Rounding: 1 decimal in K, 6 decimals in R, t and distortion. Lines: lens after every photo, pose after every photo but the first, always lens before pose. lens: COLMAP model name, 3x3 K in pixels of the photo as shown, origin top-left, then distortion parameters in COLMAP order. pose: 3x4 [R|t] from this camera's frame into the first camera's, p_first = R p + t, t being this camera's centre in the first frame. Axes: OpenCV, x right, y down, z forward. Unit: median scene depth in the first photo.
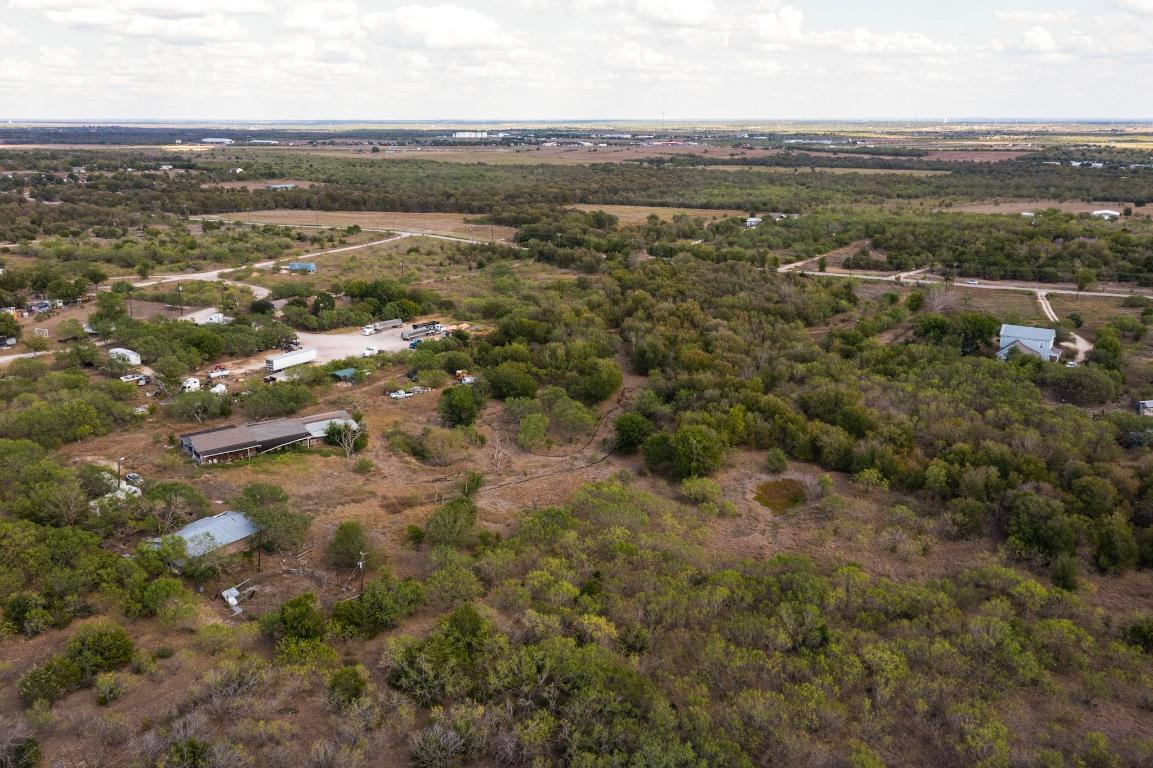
lens RADIAL K [[982.2, 0, 571.4], [0, 982.2, 405.9], [0, 0, 1]] dist [0.004764, -0.000210]
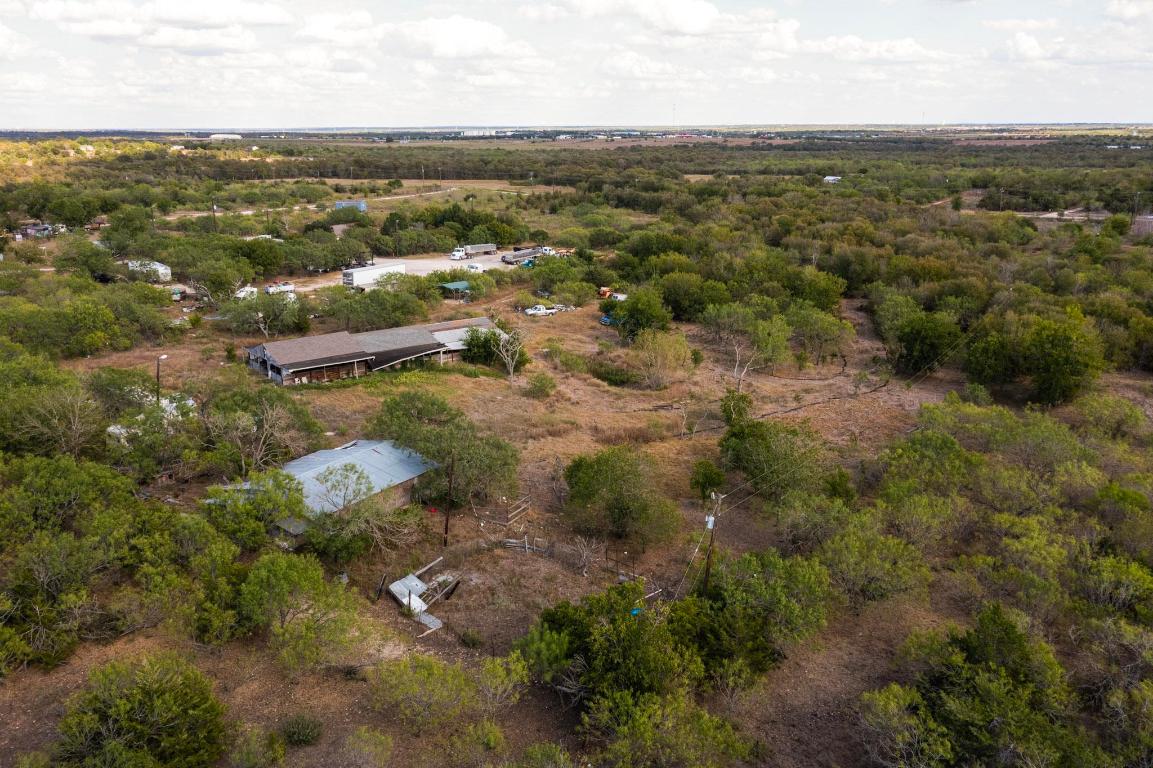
lens RADIAL K [[953.3, 0, 576.5], [0, 953.3, 384.0], [0, 0, 1]] dist [-0.002890, -0.001679]
pose [[0.999905, -0.003762, 0.013263, -0.185222], [0.004118, 0.999630, -0.026883, 0.071606], [-0.013157, 0.026935, 0.999551, 0.364463]]
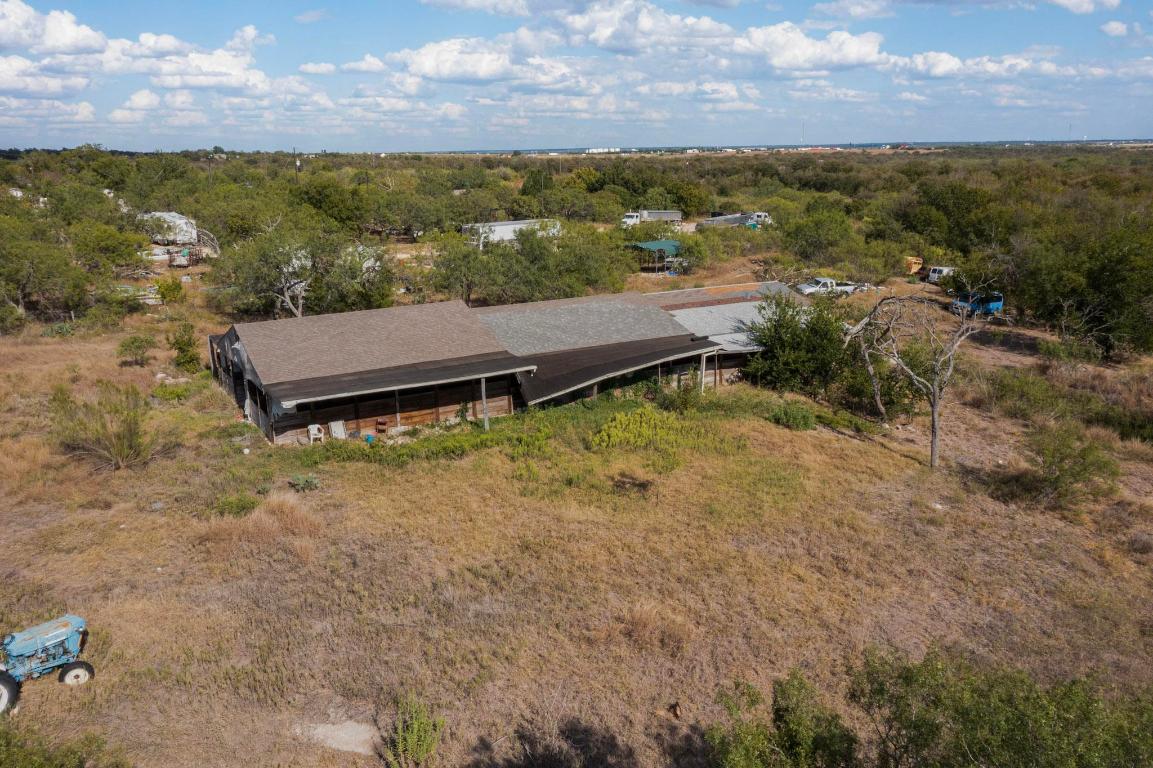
lens RADIAL K [[928.5, 0, 576.5], [0, 928.5, 384.0], [0, 0, 1]] dist [-0.004129, -0.002487]
pose [[0.993952, 0.017838, -0.108355, -0.271952], [-0.022561, 0.998841, -0.042516, 0.050505], [0.107471, 0.044703, 0.993203, 0.756559]]
